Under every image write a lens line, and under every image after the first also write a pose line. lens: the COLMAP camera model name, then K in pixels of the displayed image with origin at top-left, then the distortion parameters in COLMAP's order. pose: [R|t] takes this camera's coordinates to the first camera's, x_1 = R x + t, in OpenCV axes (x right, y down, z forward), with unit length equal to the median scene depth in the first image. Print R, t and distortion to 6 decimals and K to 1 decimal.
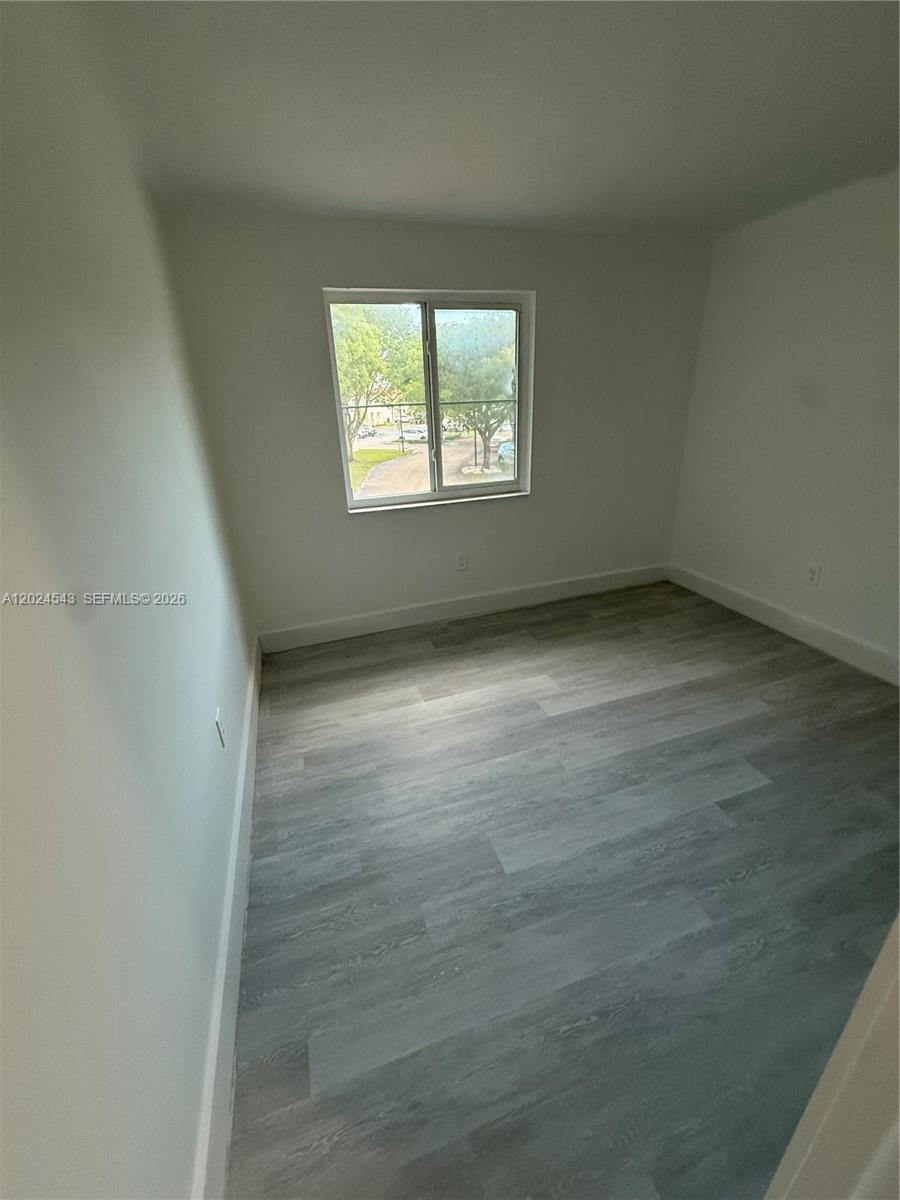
lens RADIAL K [[479.0, 0, 419.7], [0, 479.0, 606.4], [0, 0, 1]] dist [-0.000660, 0.000027]
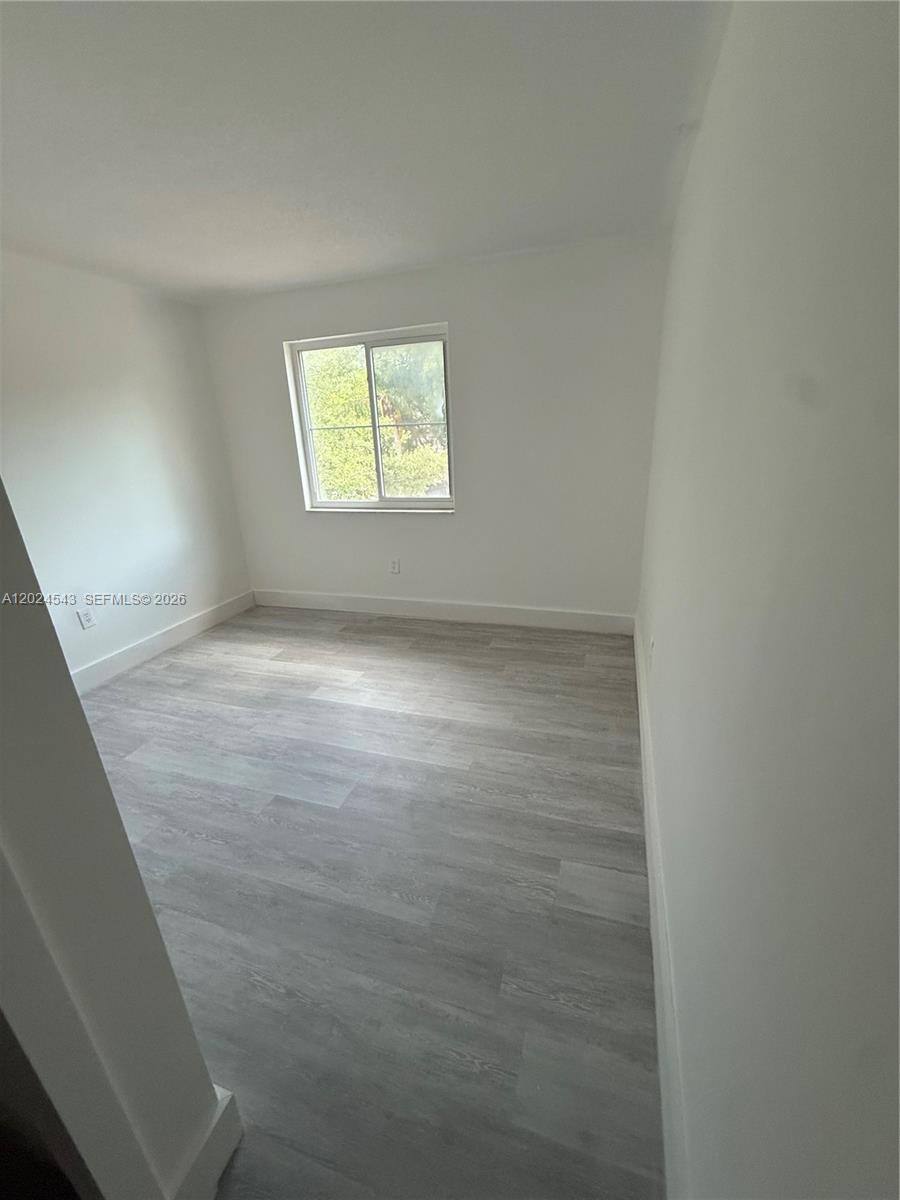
lens RADIAL K [[479.0, 0, 466.6], [0, 479.0, 605.3], [0, 0, 1]] dist [-0.000660, 0.000027]
pose [[0.807755, 0.213541, -0.549484, 0.934678], [-0.225616, 0.973106, 0.046508, -0.101584], [0.544637, 0.086405, 0.834209, 0.181282]]
